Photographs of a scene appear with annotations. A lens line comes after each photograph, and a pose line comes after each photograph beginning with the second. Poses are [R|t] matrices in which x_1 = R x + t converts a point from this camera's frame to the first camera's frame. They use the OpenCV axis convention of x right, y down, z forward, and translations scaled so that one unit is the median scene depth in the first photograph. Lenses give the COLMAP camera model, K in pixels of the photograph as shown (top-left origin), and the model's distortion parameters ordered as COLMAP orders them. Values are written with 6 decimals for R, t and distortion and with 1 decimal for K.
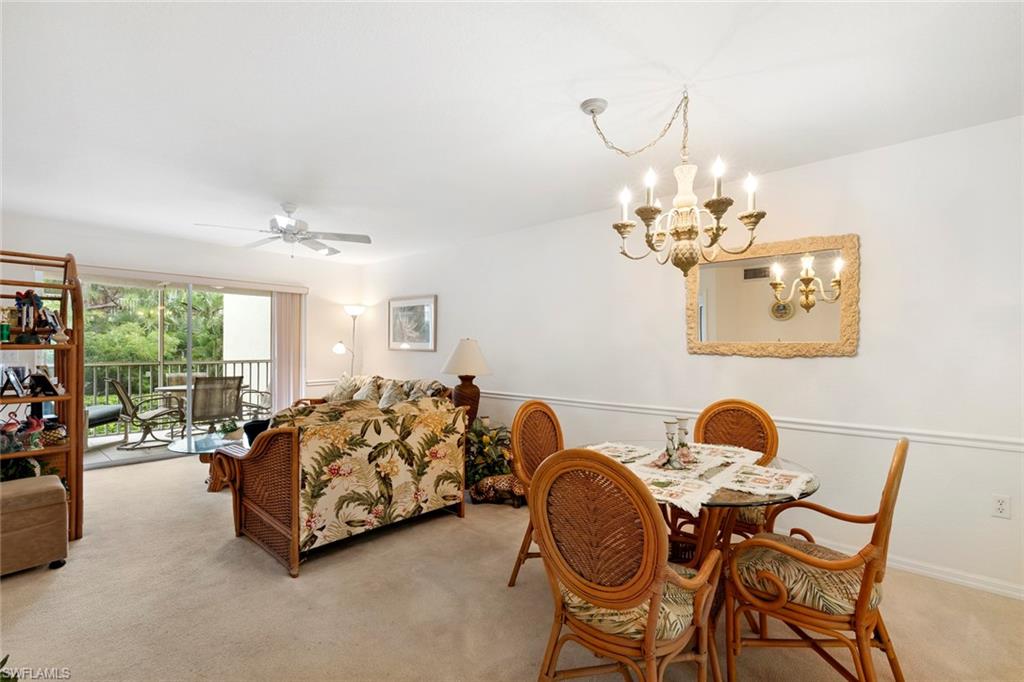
lens RADIAL K [[460.9, 0, 516.4], [0, 460.9, 348.6], [0, 0, 1]] dist [0.008816, -0.003331]
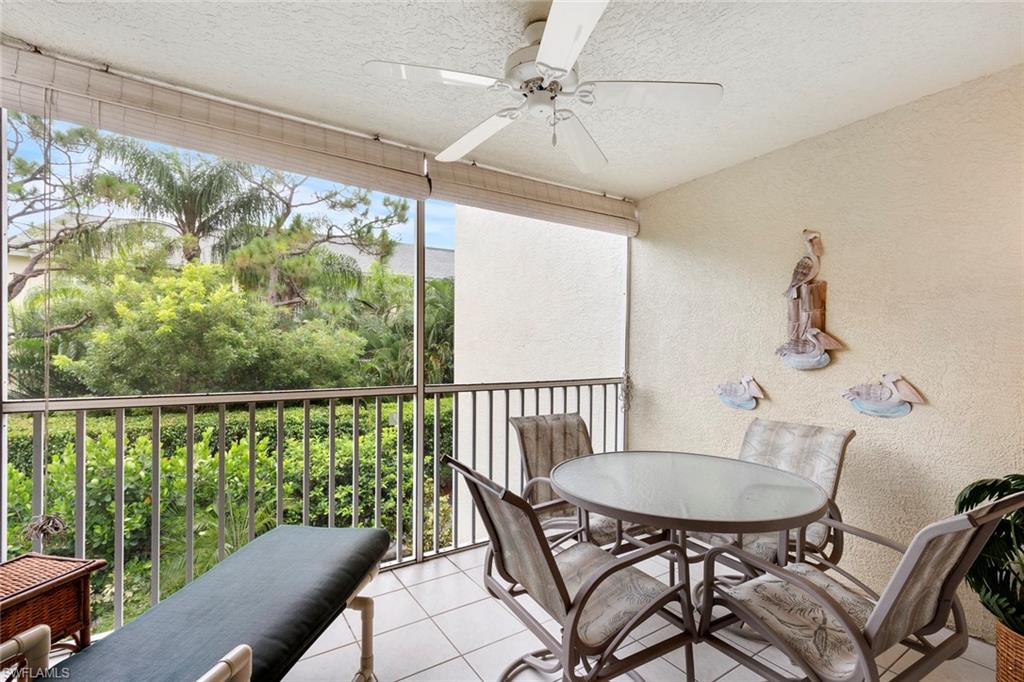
lens RADIAL K [[460.9, 0, 523.5], [0, 460.9, 352.3], [0, 0, 1]] dist [0.008816, -0.003331]
pose [[0.967035, 0.003634, -0.254619, -0.772323], [-0.002325, 0.999982, 0.005441, -0.003927], [0.254634, -0.004670, 0.967026, 0.856652]]
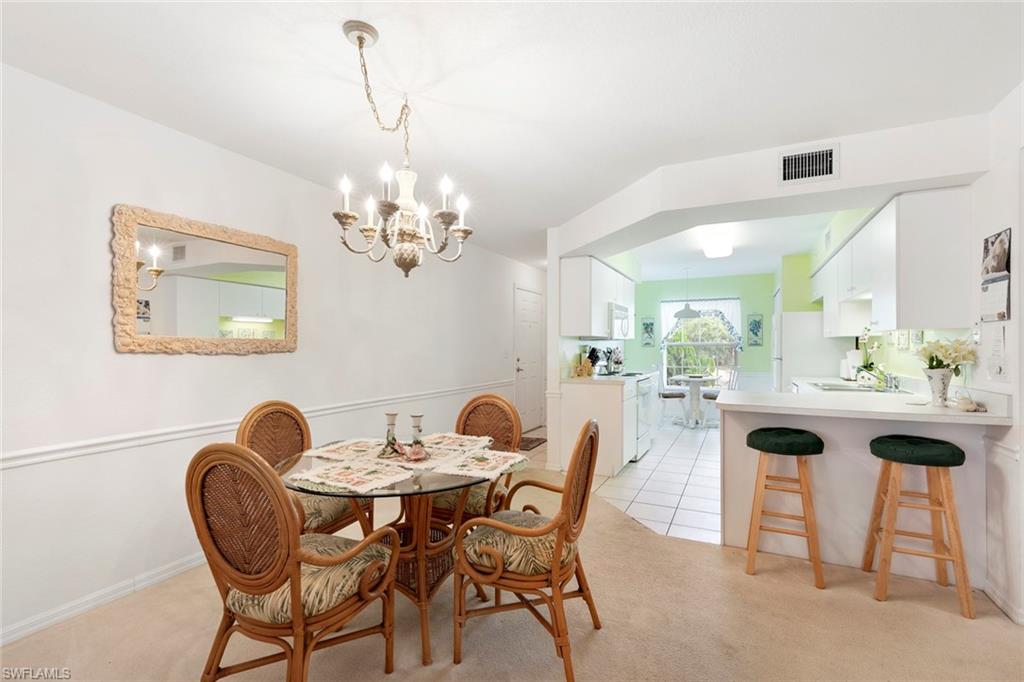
lens RADIAL K [[460.9, 0, 518.4], [0, 460.9, 346.1], [0, 0, 1]] dist [0.008816, -0.003331]
pose [[-0.285959, -0.002671, 0.958238, -0.273635], [-0.000205, 0.999996, 0.002726, -0.000485], [-0.958242, 0.000583, -0.285958, 0.393404]]
